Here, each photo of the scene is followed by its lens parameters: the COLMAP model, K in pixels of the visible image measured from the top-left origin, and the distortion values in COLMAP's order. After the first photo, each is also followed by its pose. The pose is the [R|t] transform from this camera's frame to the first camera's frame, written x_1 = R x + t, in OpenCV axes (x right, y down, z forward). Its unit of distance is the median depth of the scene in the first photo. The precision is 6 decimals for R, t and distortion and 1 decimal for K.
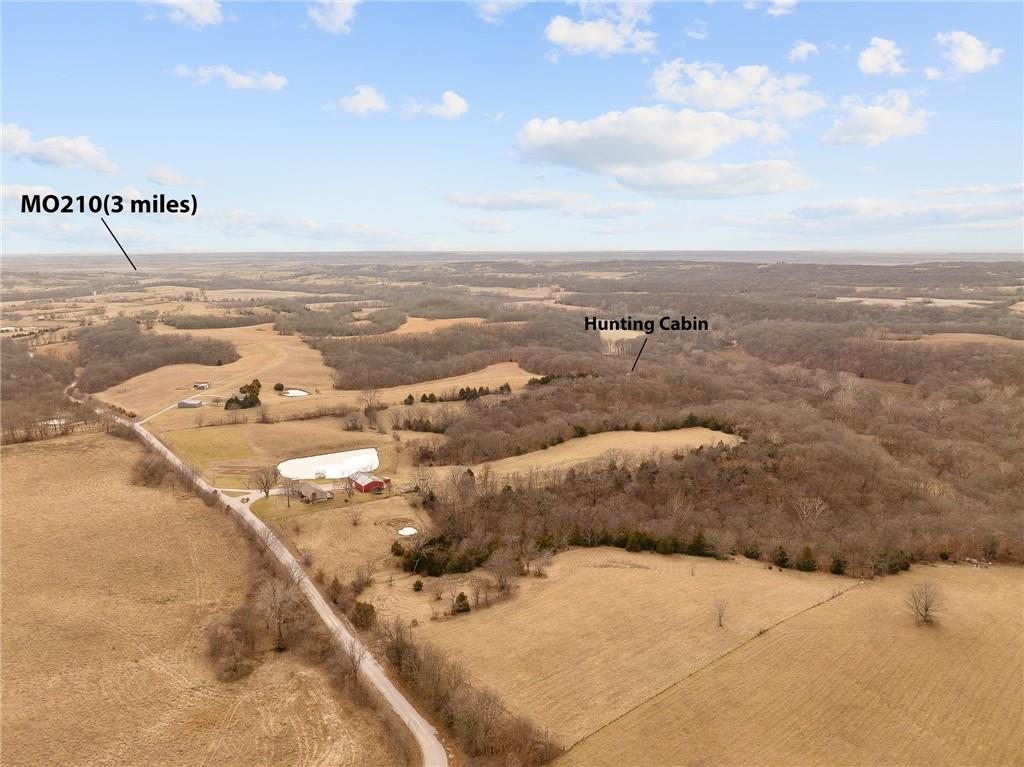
lens RADIAL K [[721.6, 0, 513.1], [0, 721.6, 360.8], [0, 0, 1]] dist [-0.000904, -0.032215]
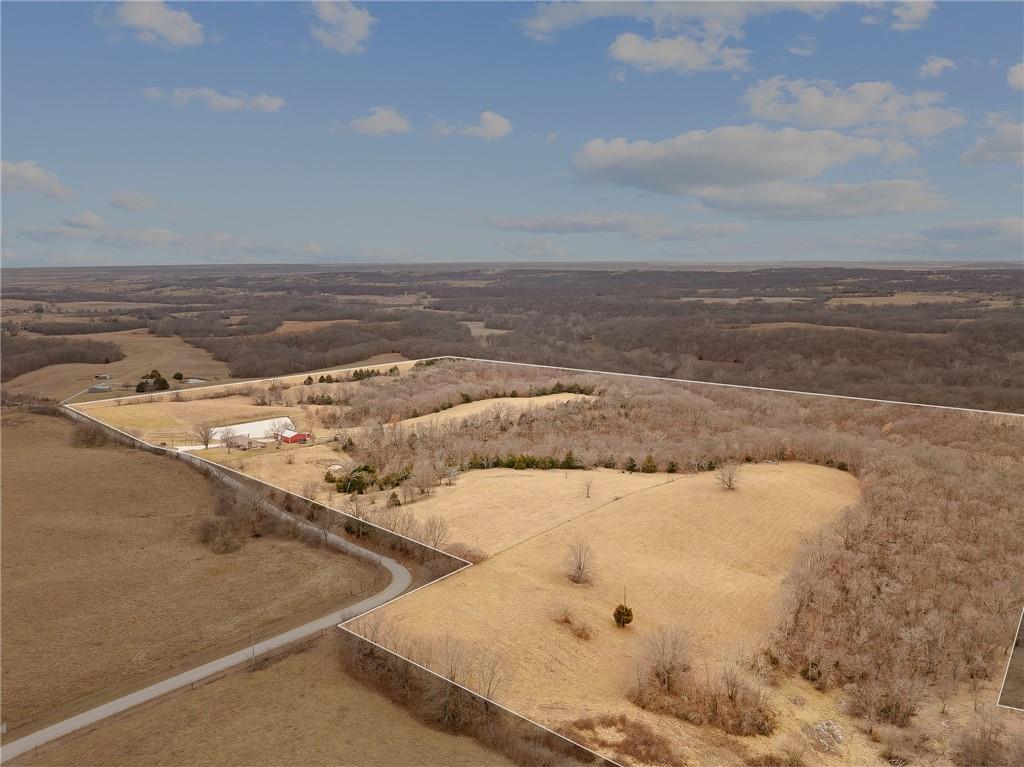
lens RADIAL K [[721.6, 0, 513.1], [0, 721.6, 360.8], [0, 0, 1]] dist [-0.000904, -0.032215]
pose [[0.982024, -0.036949, 0.185103, -0.040435], [0.039790, 0.999140, -0.011659, 0.048786], [-0.184513, 0.018815, 0.982650, -0.137084]]
